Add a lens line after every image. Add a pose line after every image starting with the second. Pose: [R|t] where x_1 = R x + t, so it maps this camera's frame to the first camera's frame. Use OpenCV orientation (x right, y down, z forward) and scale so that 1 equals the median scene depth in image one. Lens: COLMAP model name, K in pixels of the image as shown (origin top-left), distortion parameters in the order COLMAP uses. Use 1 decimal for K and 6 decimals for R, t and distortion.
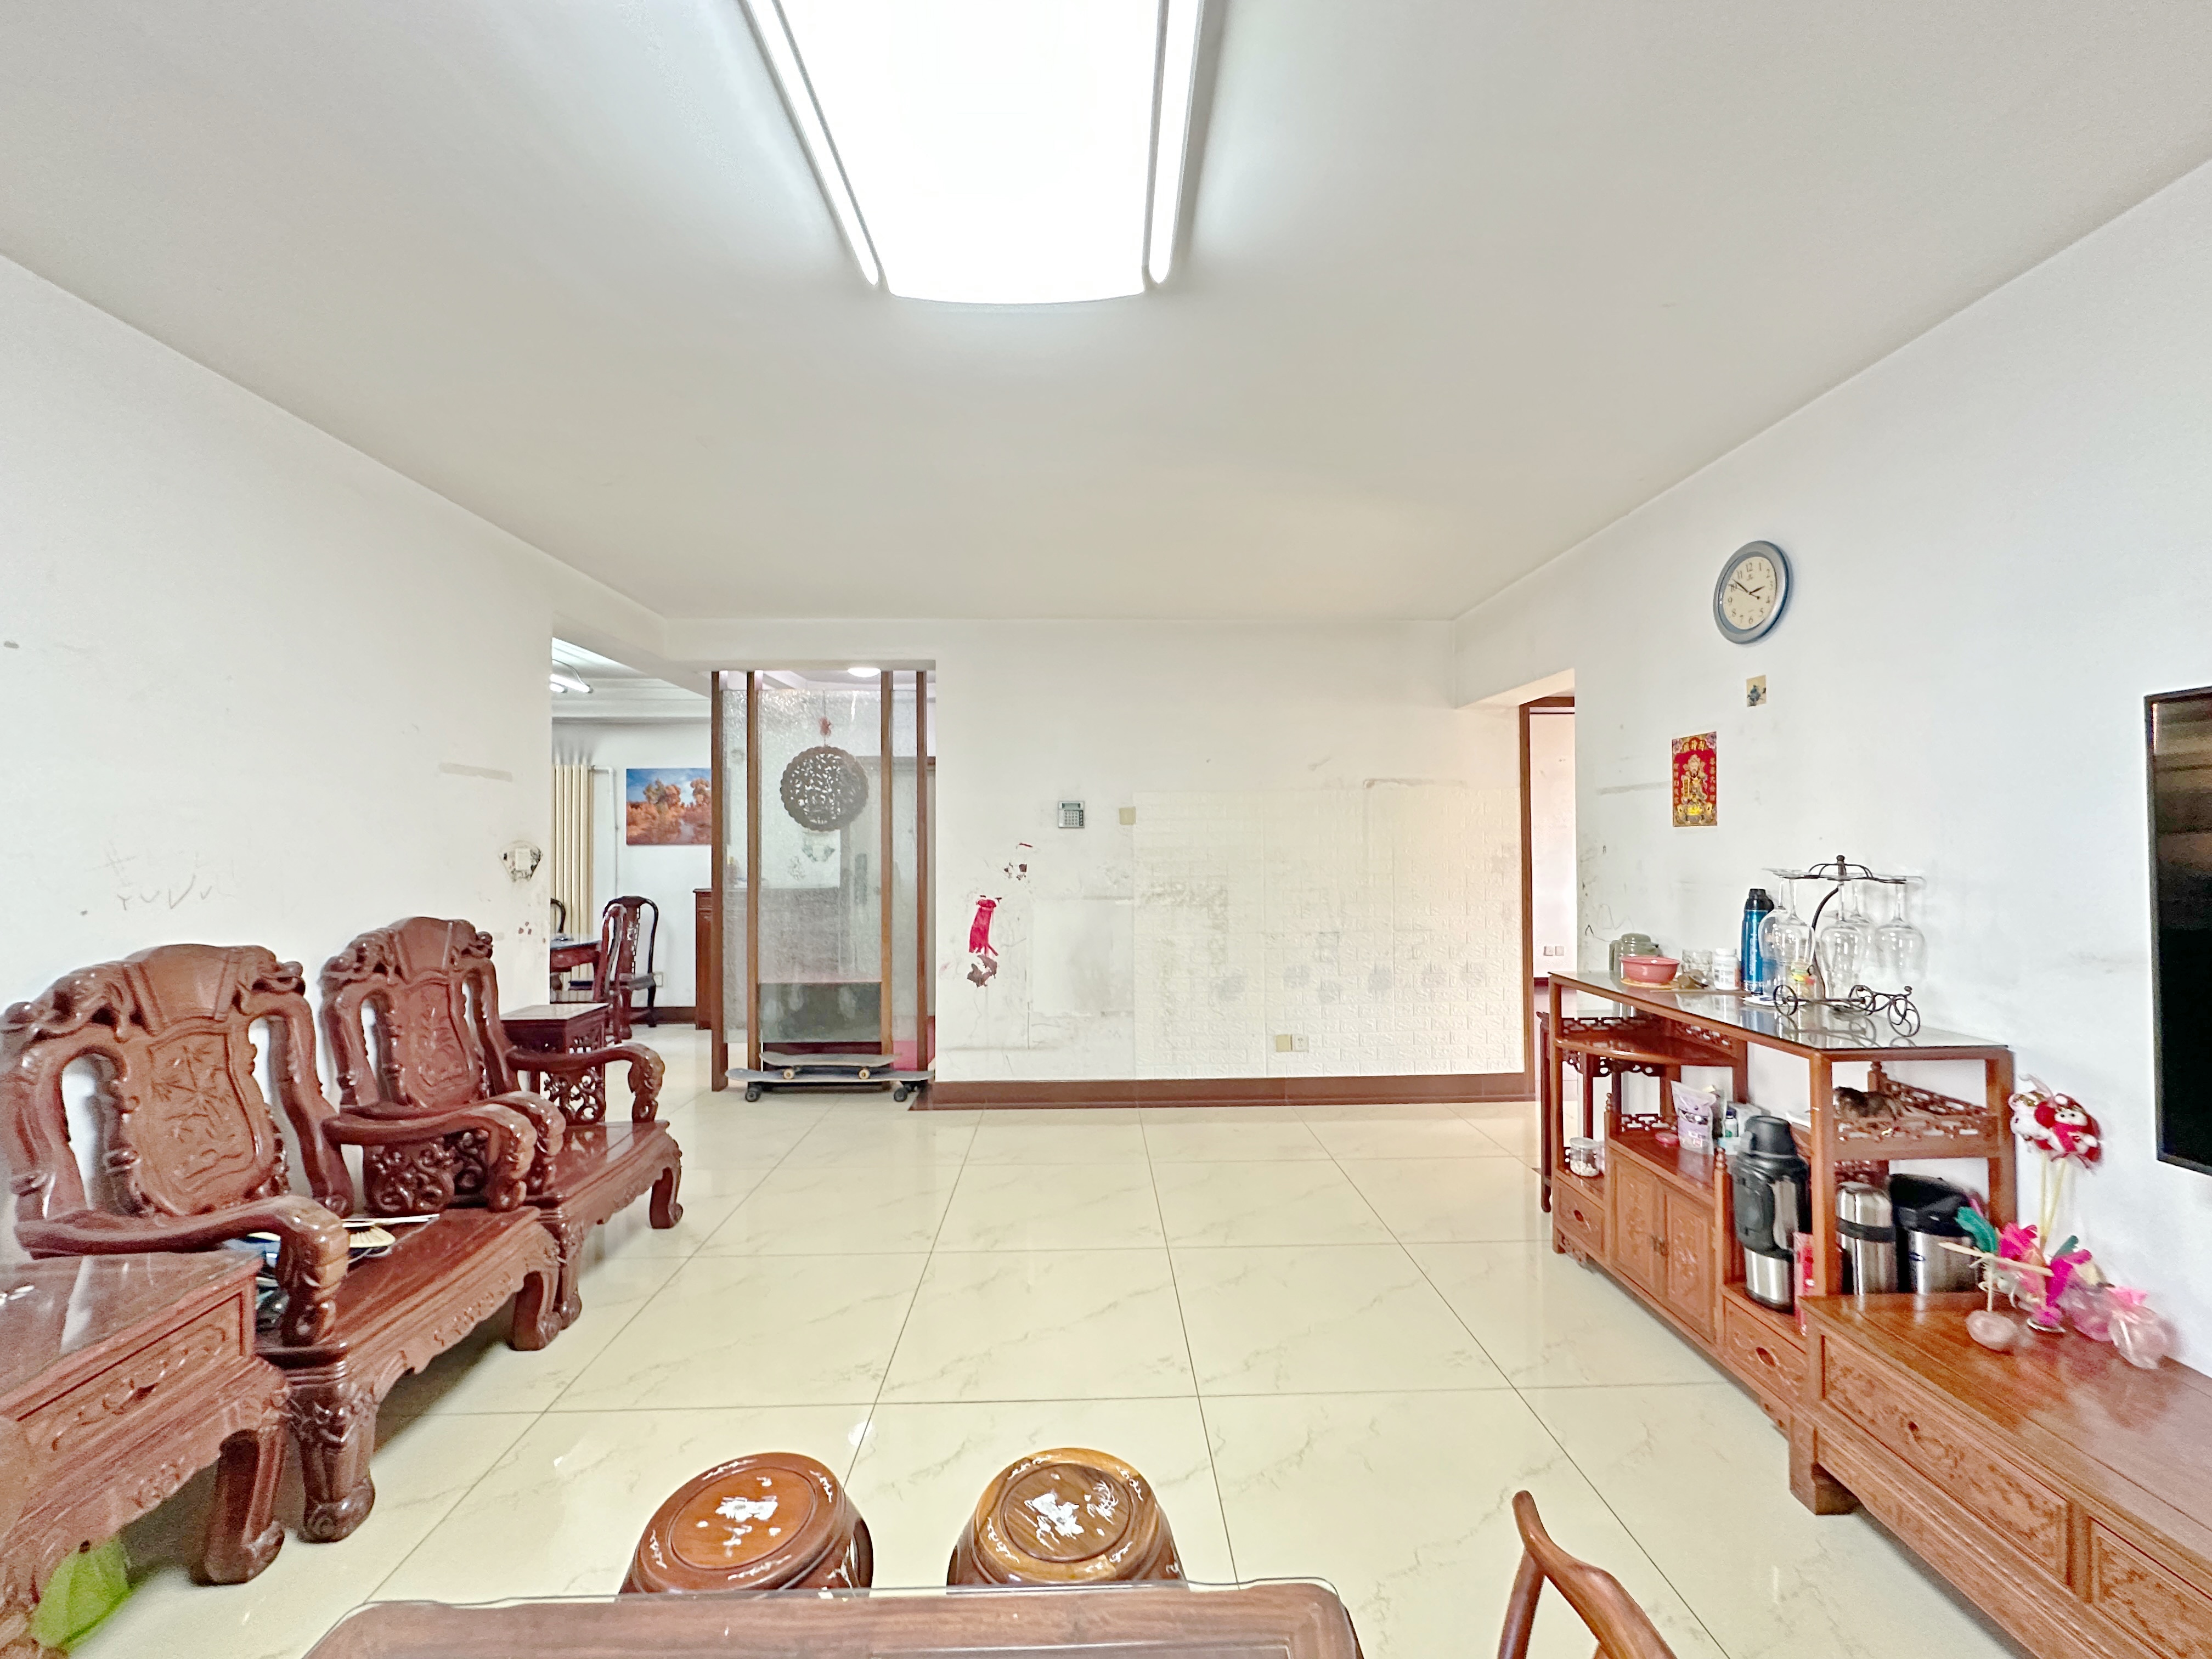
lens RADIAL K [[881.1, 0, 1111.7], [0, 881.1, 835.4], [0, 0, 1]] dist [0.004315, 0.000305]
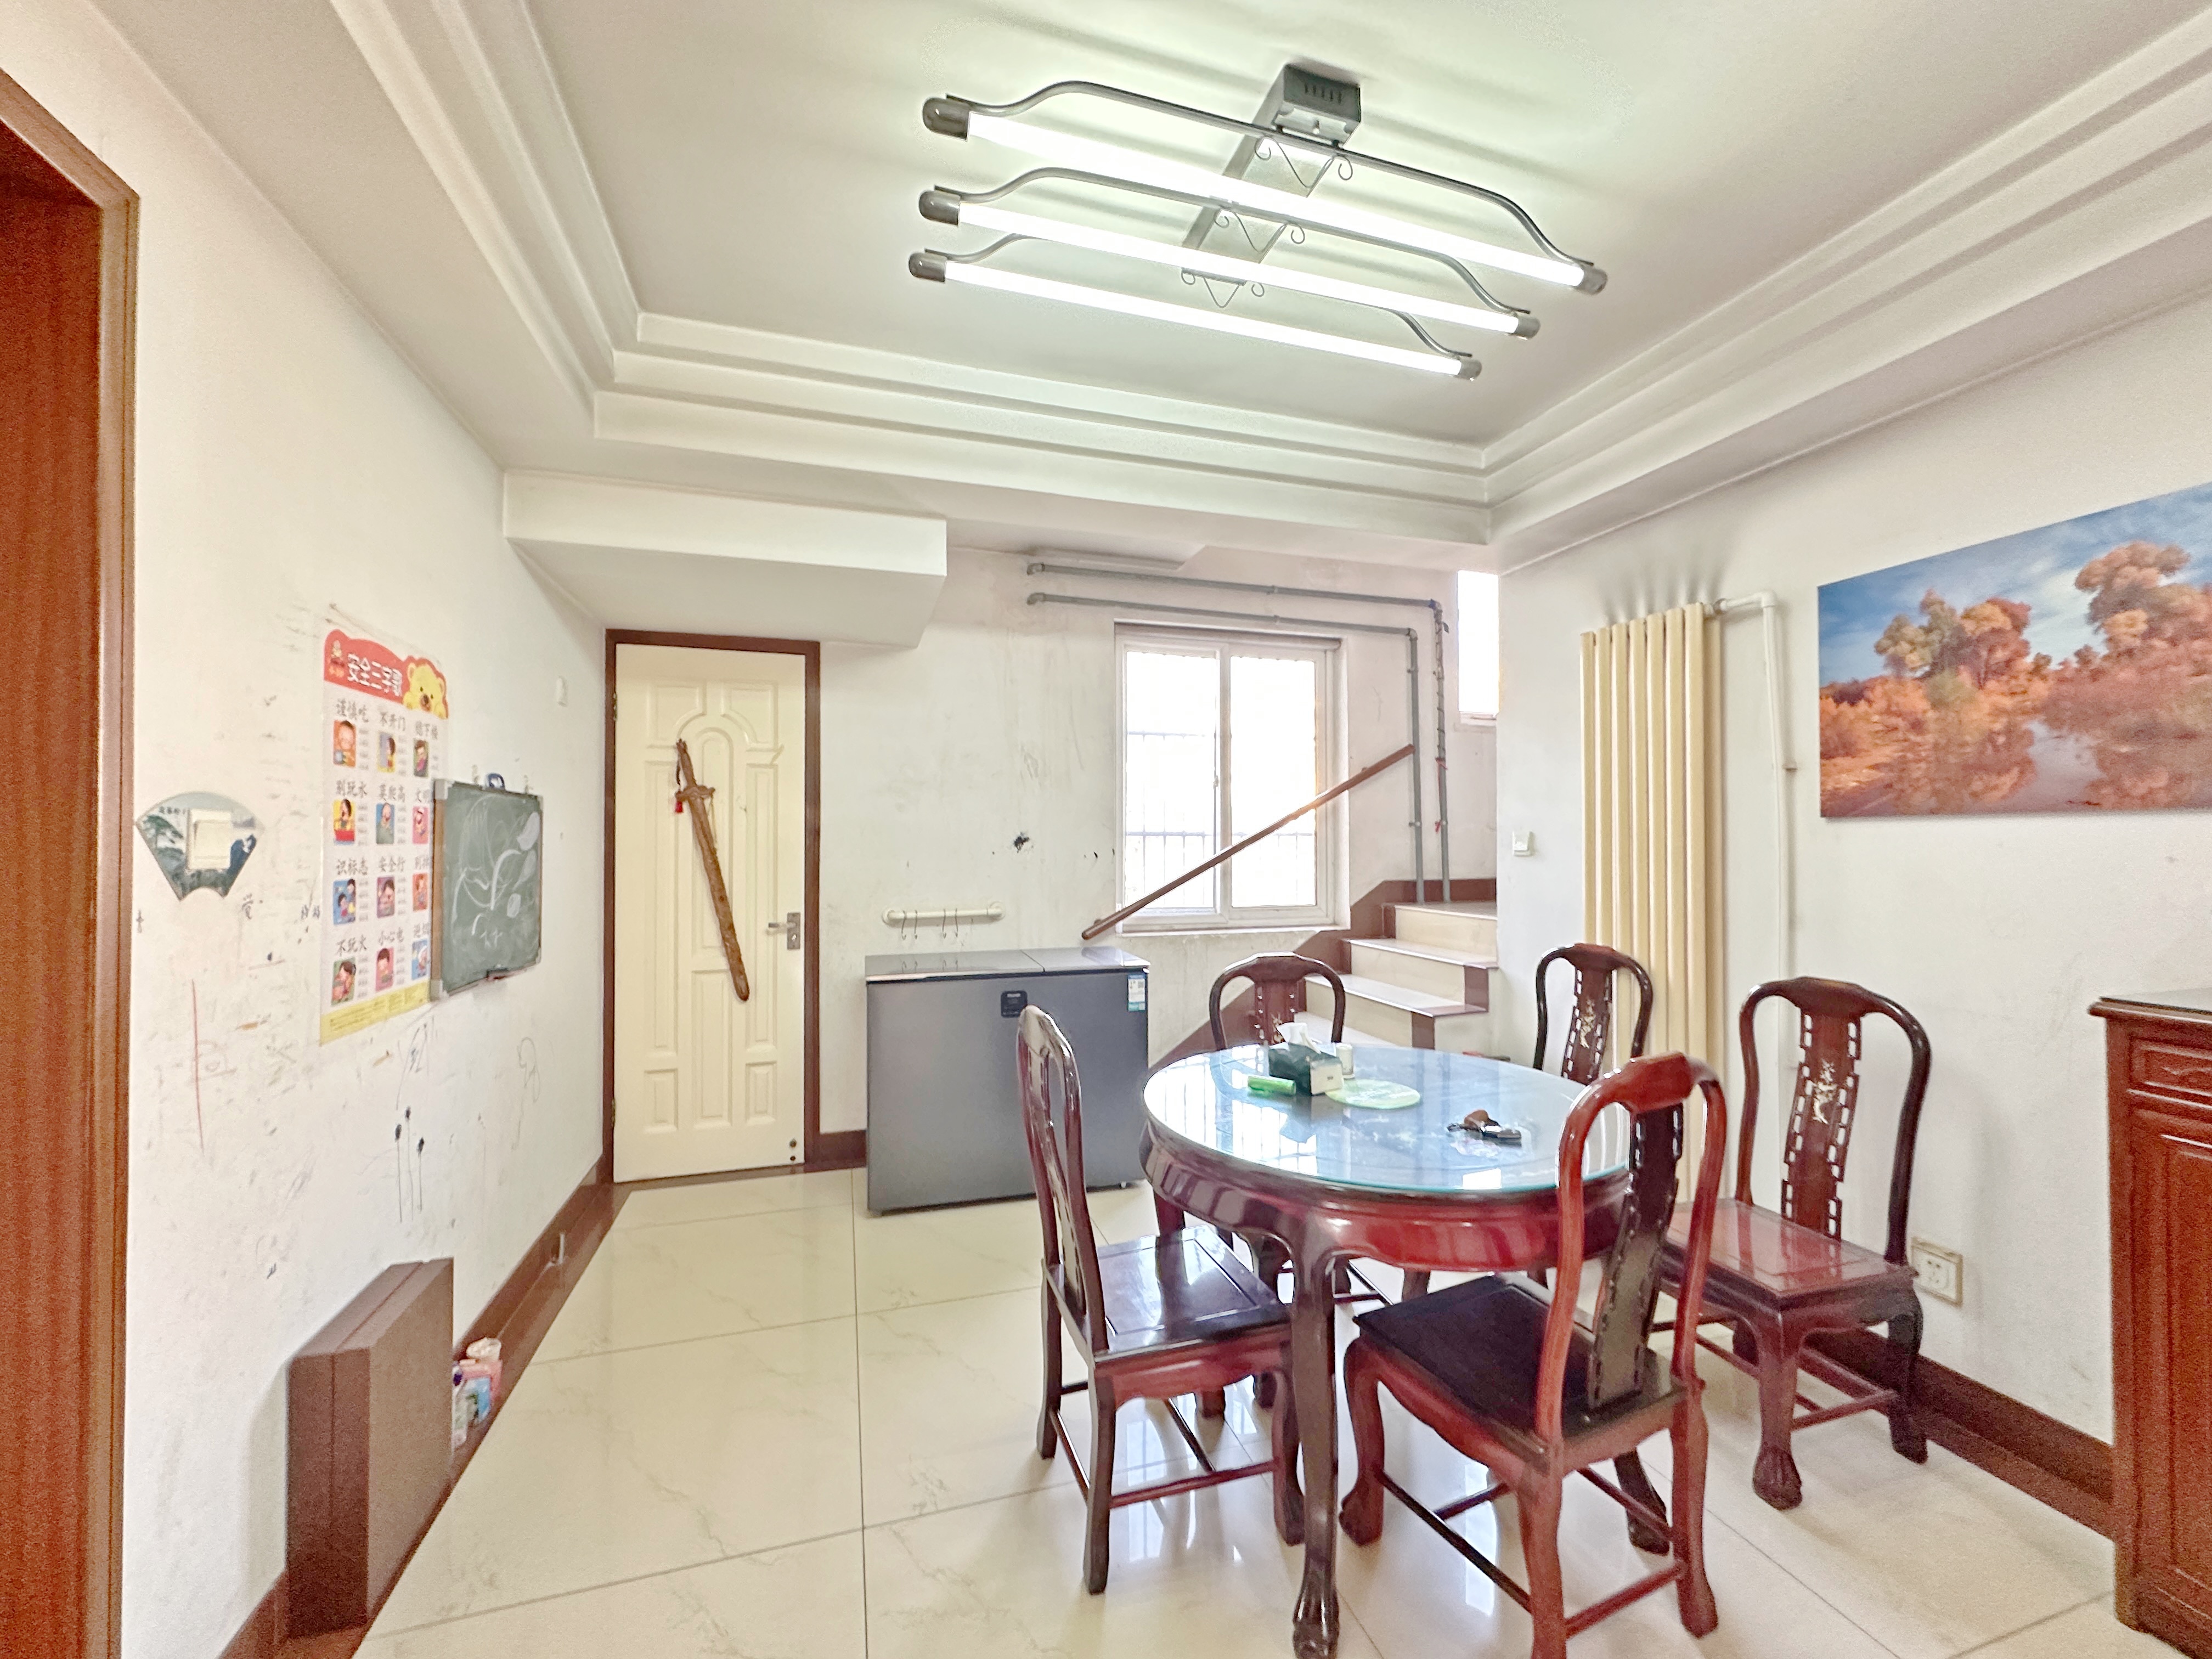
lens RADIAL K [[881.1, 0, 1113.6], [0, 881.1, 832.2], [0, 0, 1]] dist [0.004315, 0.000305]
pose [[0.275908, -0.005266, -0.961170, -0.305548], [0.010870, 0.999938, -0.002358, 0.014088], [0.961123, -0.009798, 0.275948, 0.654391]]
